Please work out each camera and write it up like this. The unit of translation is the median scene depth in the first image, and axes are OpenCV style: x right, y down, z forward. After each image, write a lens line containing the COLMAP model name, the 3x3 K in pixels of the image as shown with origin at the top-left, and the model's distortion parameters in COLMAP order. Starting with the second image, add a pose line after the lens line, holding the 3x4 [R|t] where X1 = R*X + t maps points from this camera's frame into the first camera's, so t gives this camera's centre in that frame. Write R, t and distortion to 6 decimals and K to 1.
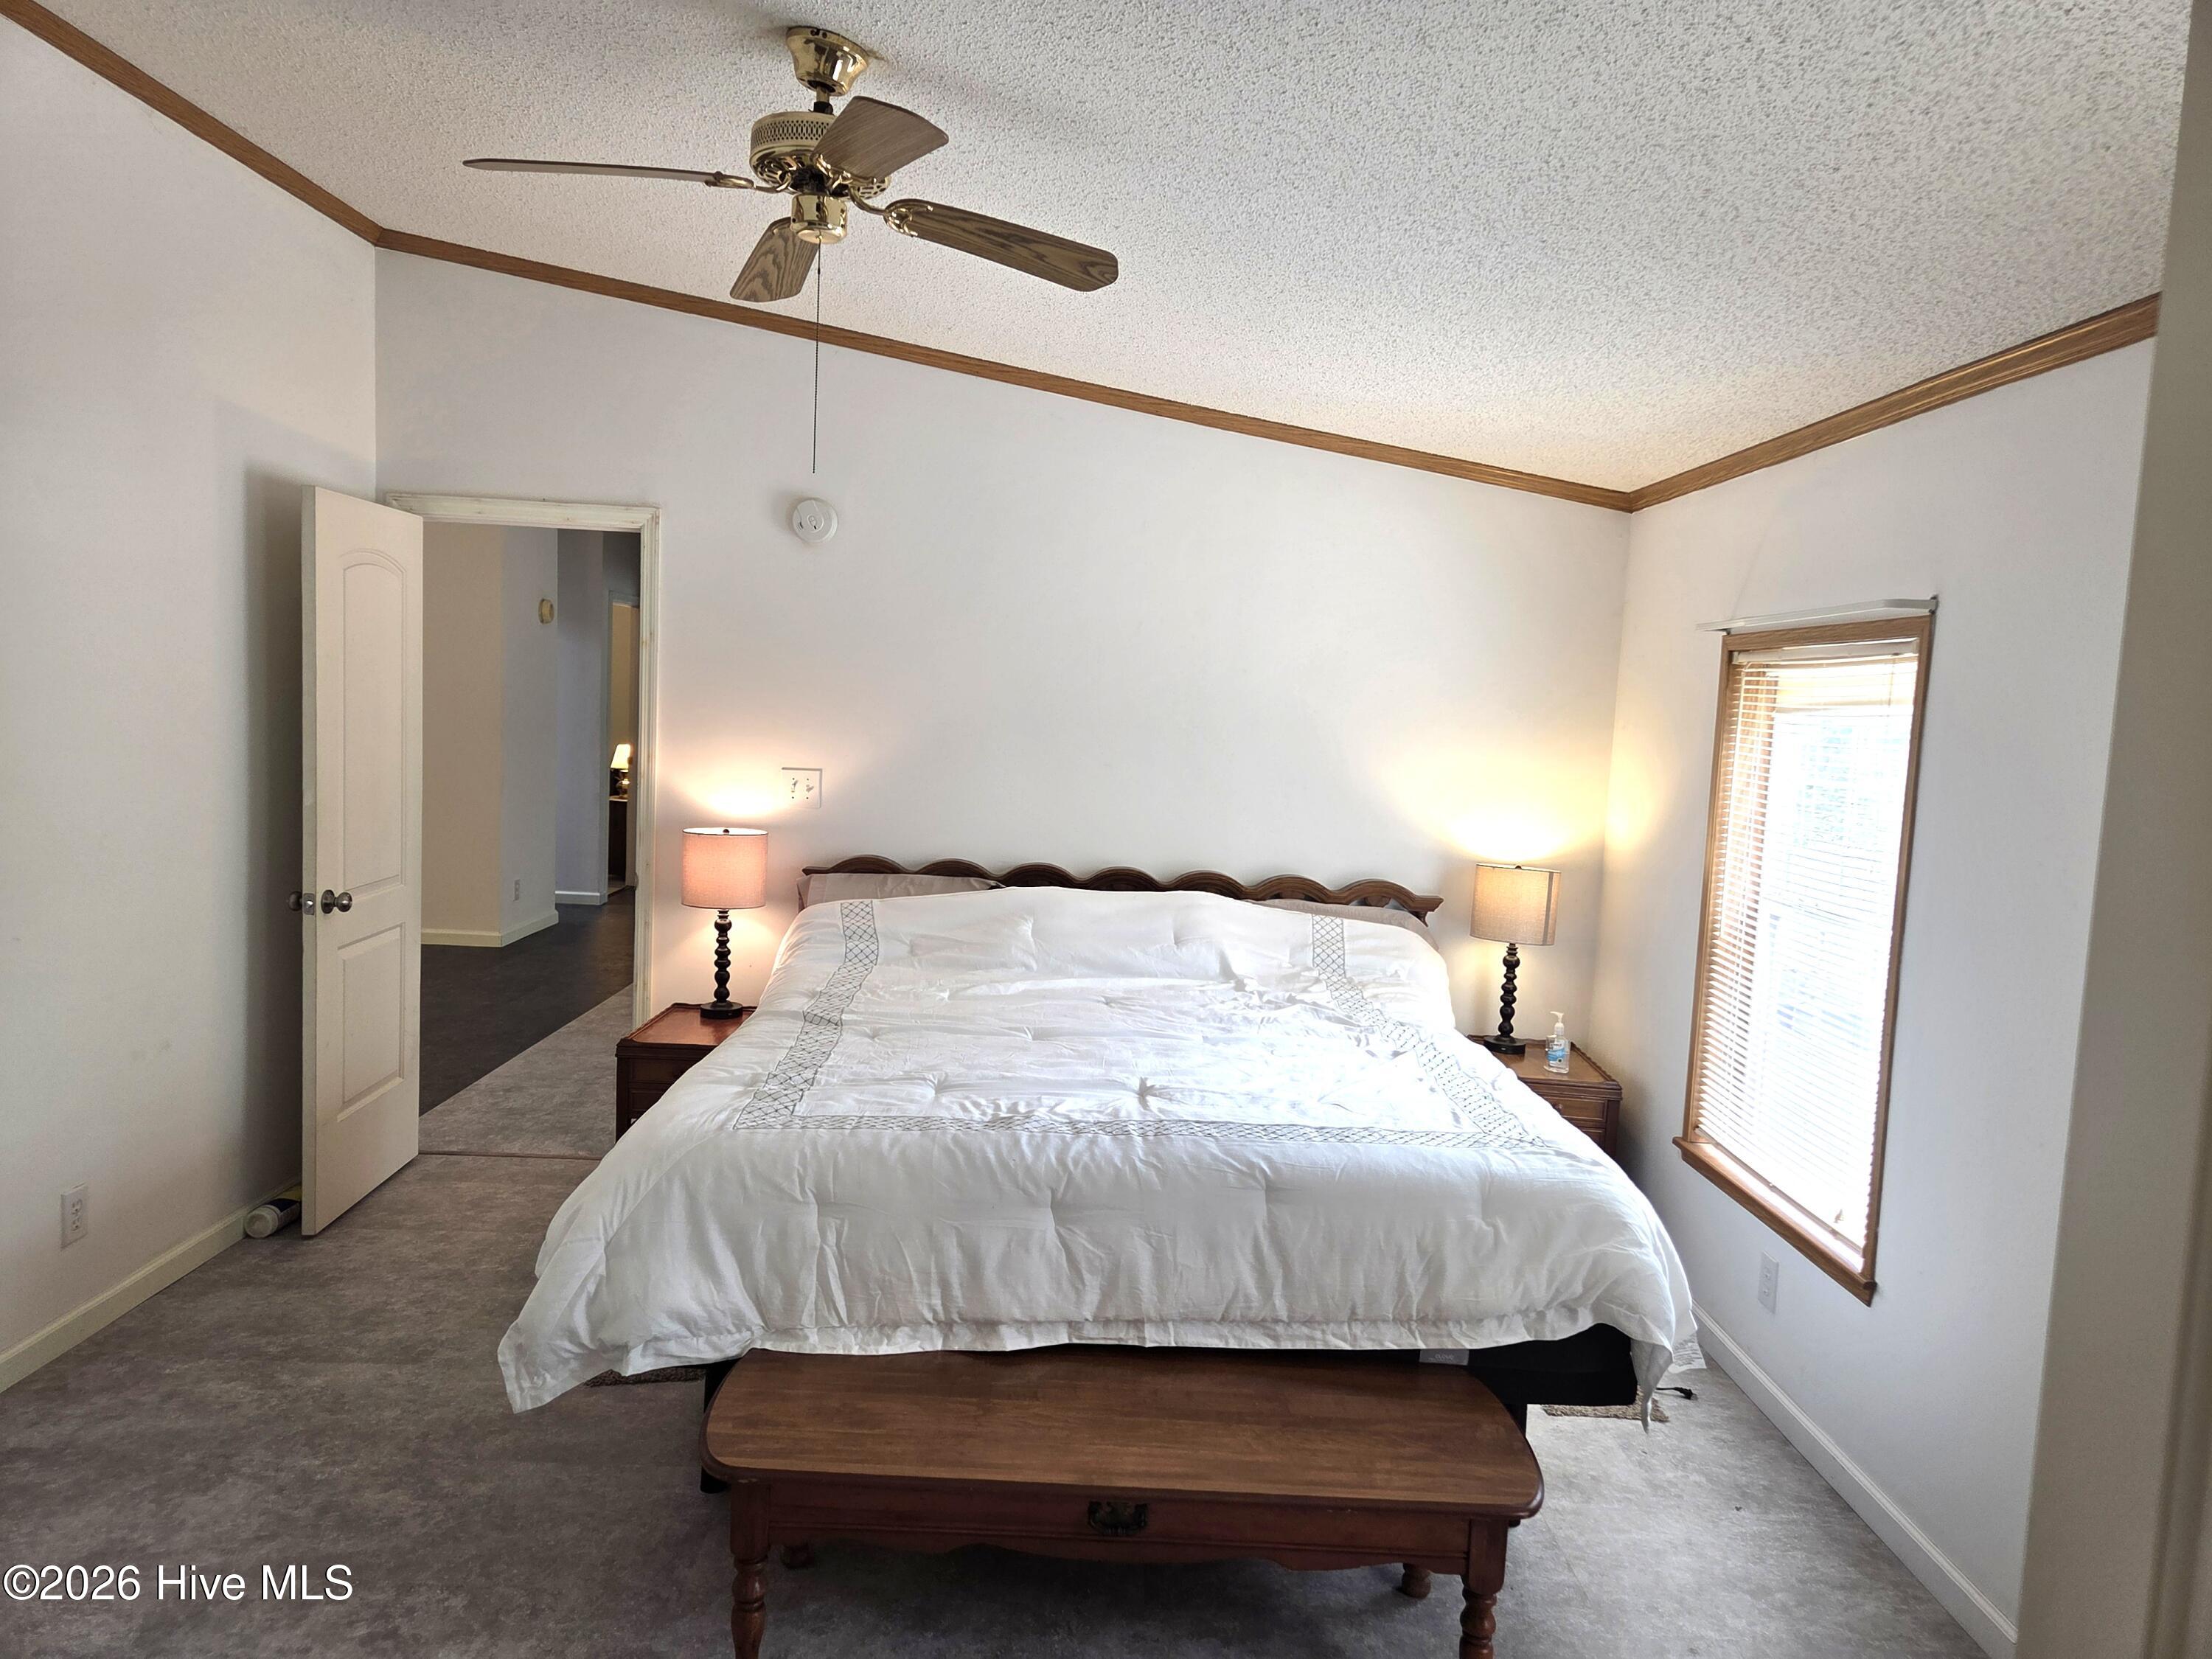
lens RADIAL K [[1478.3, 0, 1124.4], [0, 1478.3, 830.2], [0, 0, 1]] dist [0.067423, -0.051412]
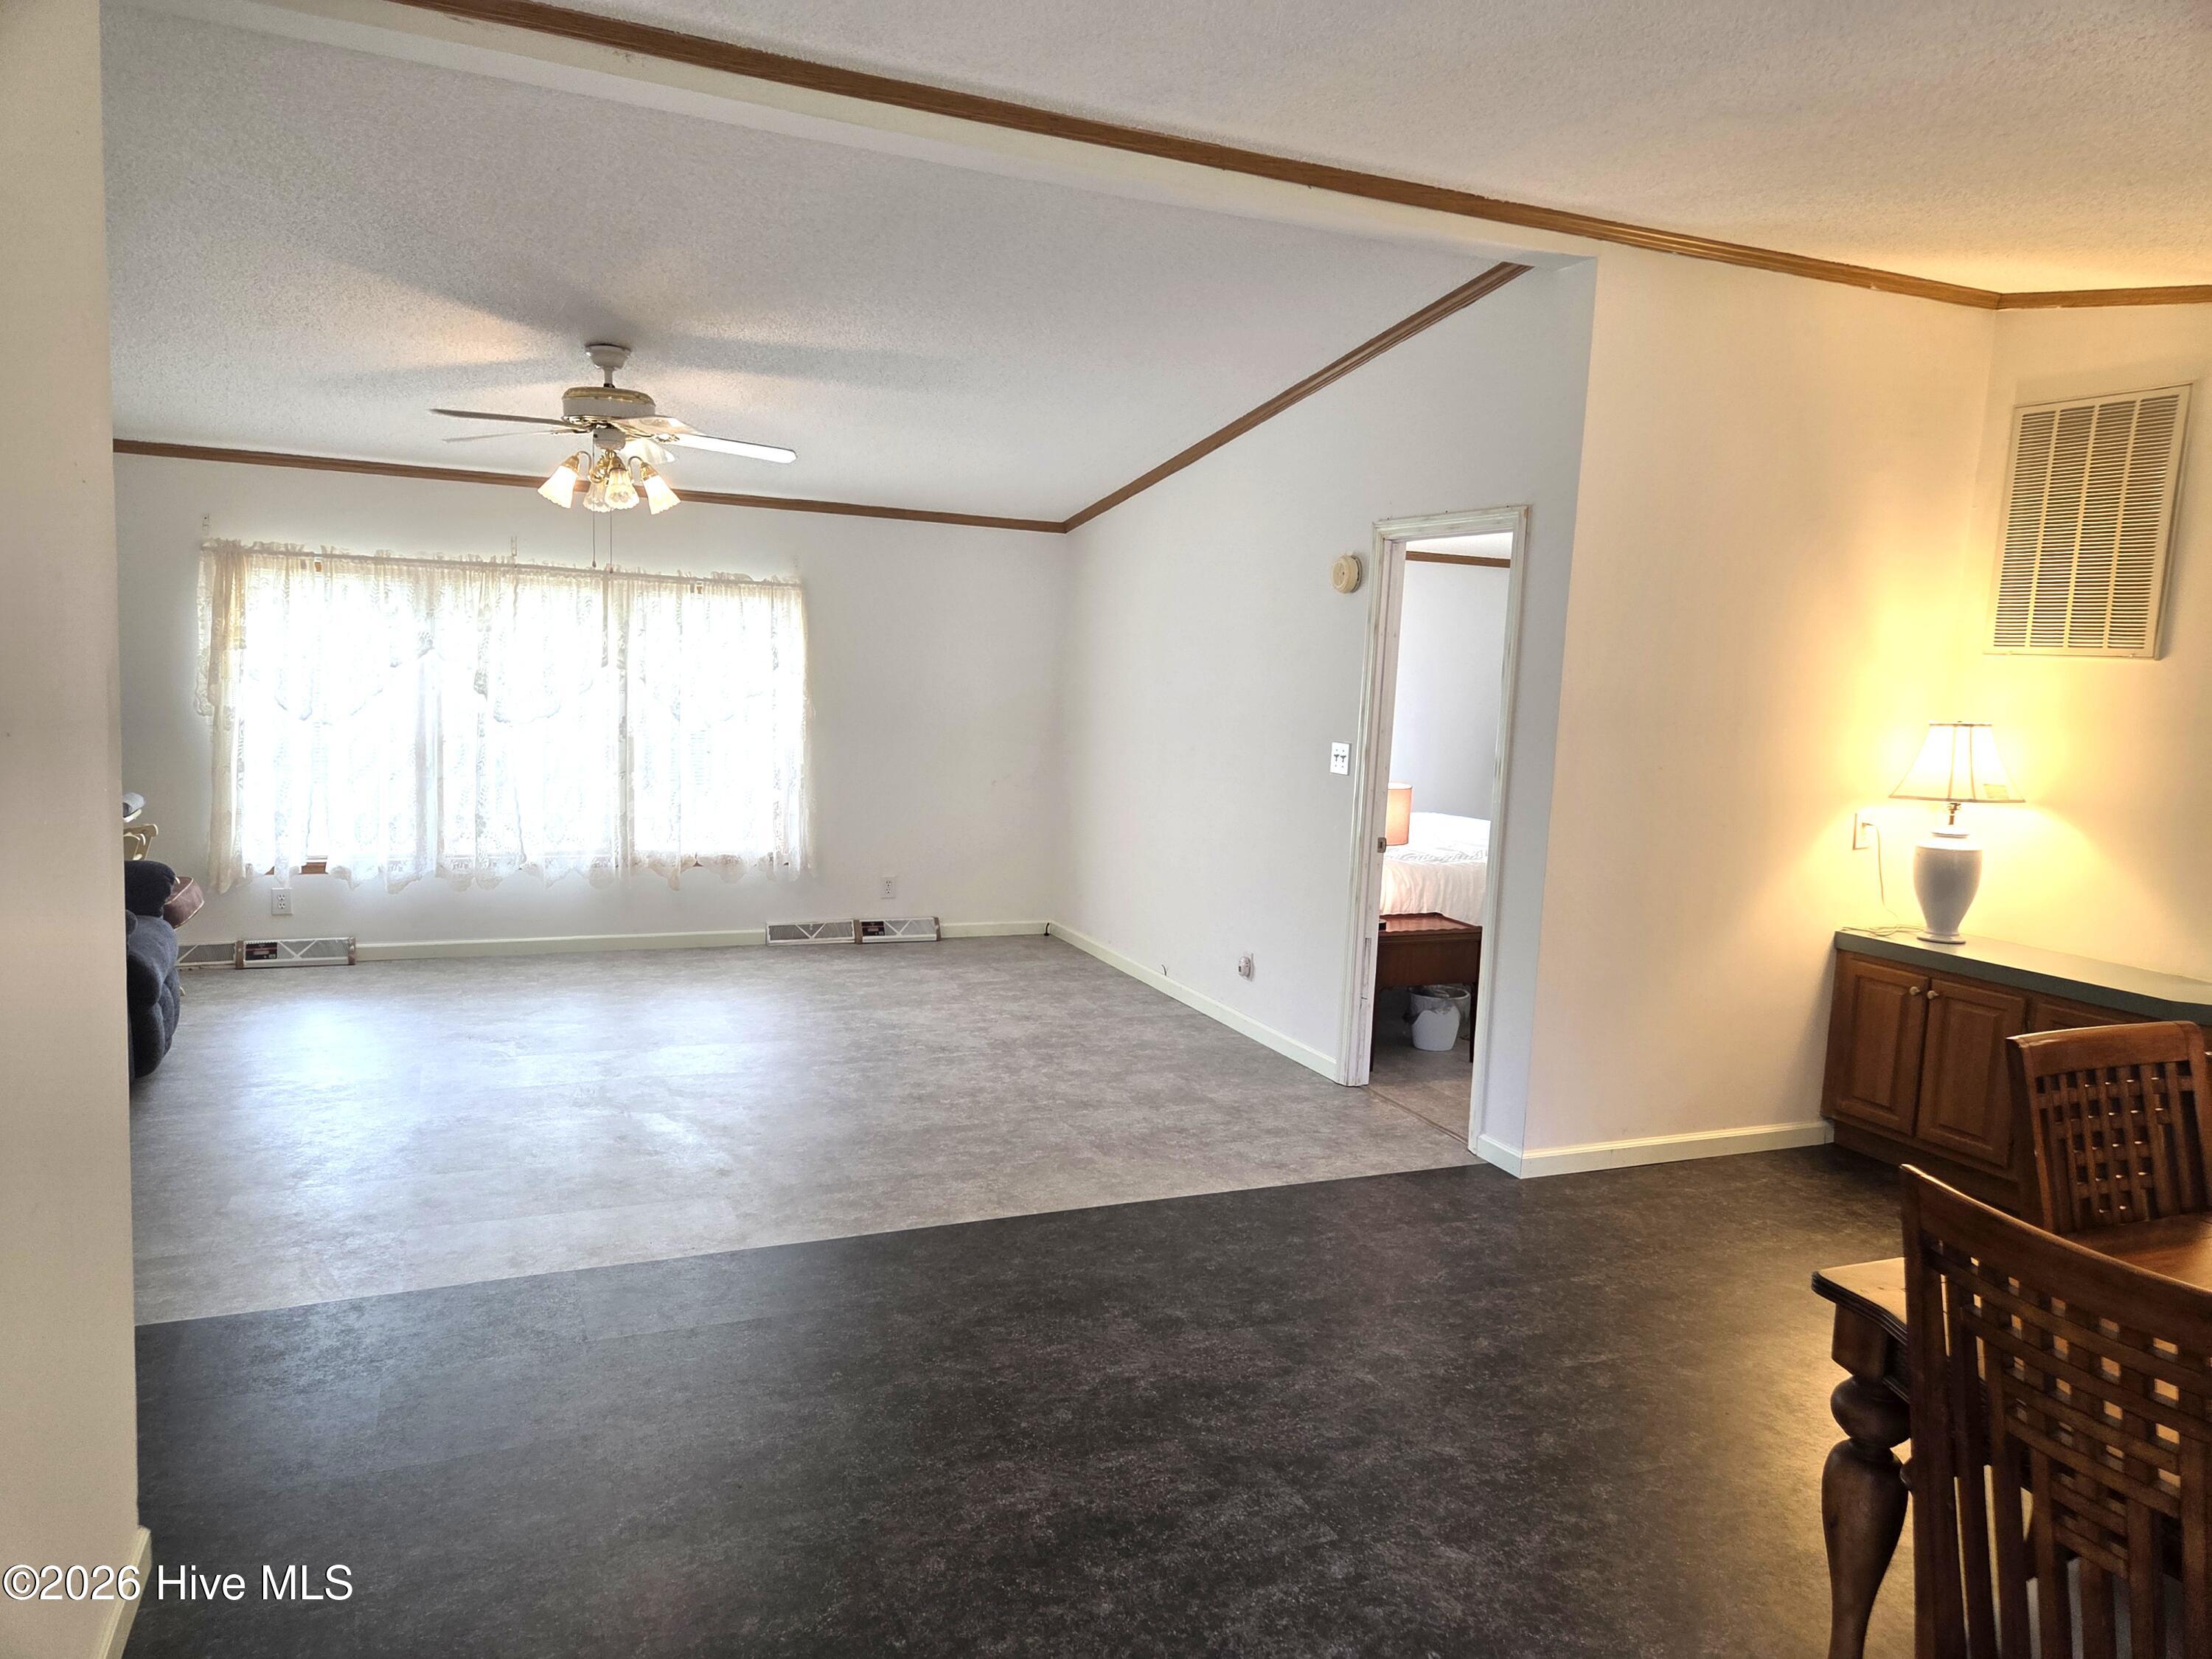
lens RADIAL K [[1478.3, 0, 1108.5], [0, 1478.3, 839.9], [0, 0, 1]] dist [0.067423, -0.051412]
pose [[-0.379277, -0.184992, 0.906602, -1.168627], [0.021805, 0.977751, 0.208632, -0.193006], [-0.925026, 0.098898, -0.366805, 1.465954]]
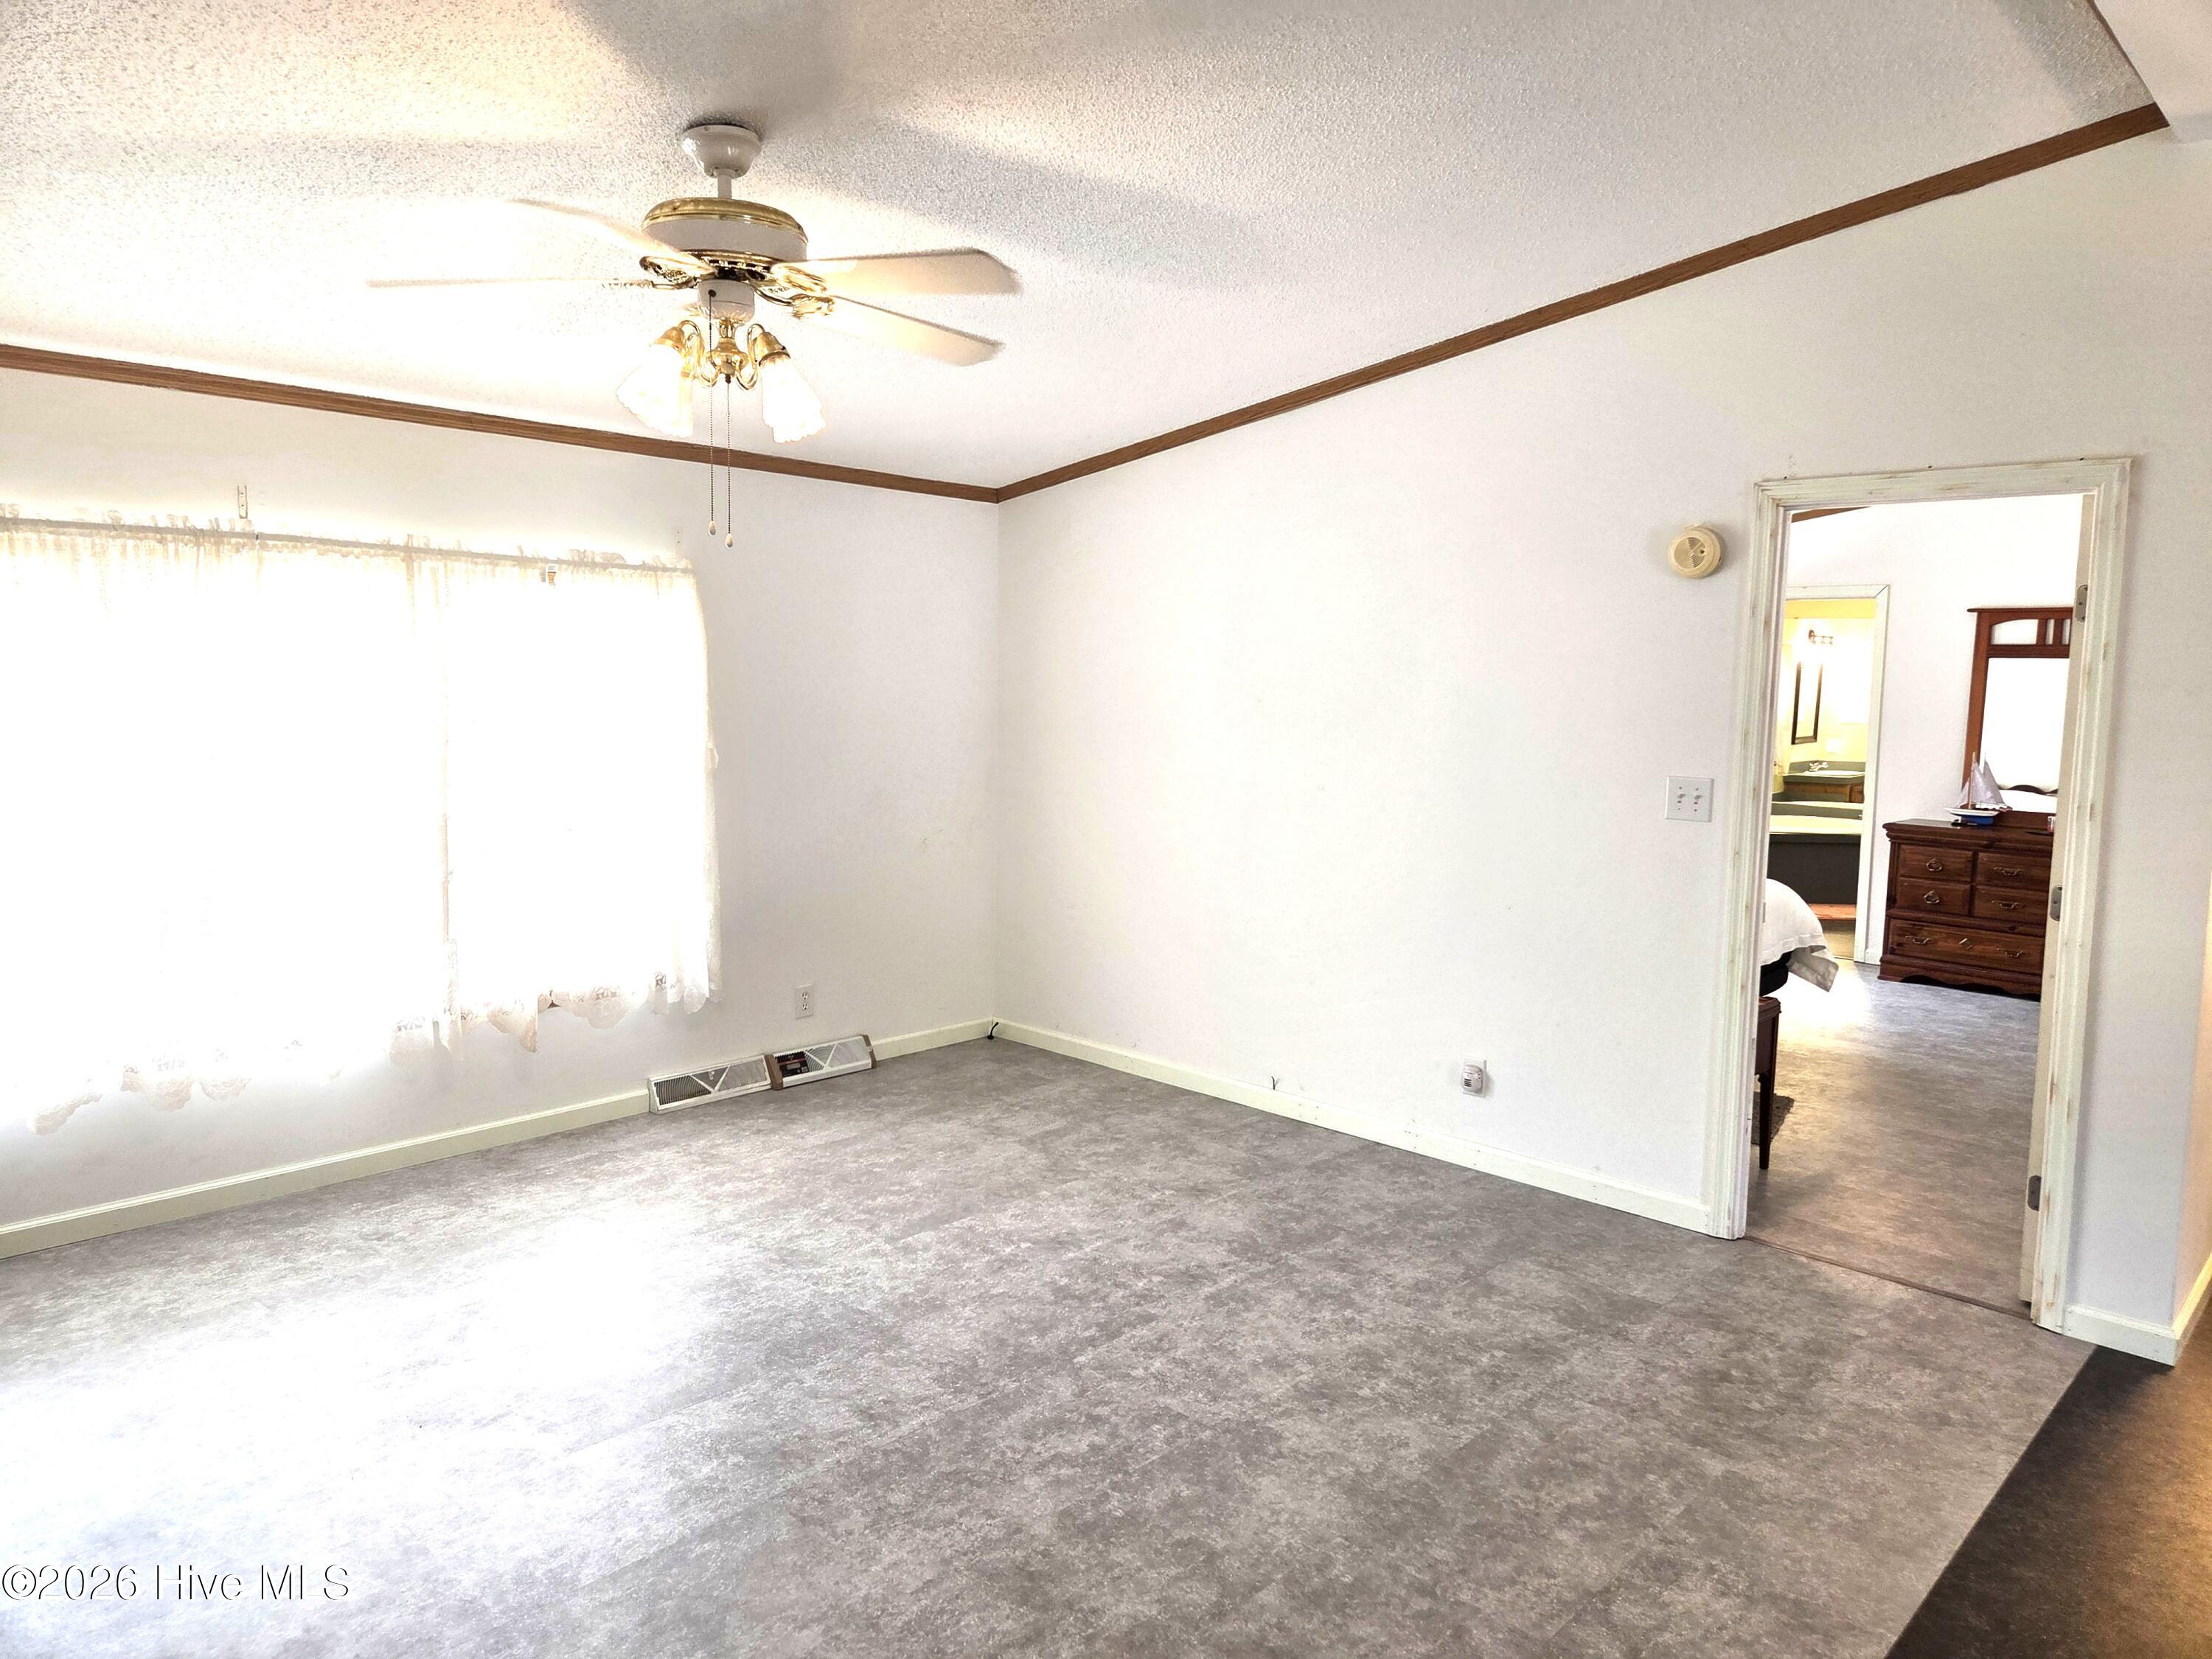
lens RADIAL K [[1478.3, 0, 1090.4], [0, 1478.3, 797.8], [0, 0, 1]] dist [0.067423, -0.051412]
pose [[-0.710021, -0.131568, 0.691780, -0.582719], [0.004278, 0.981567, 0.191073, -0.178970], [-0.704167, 0.138625, -0.696370, 1.696055]]
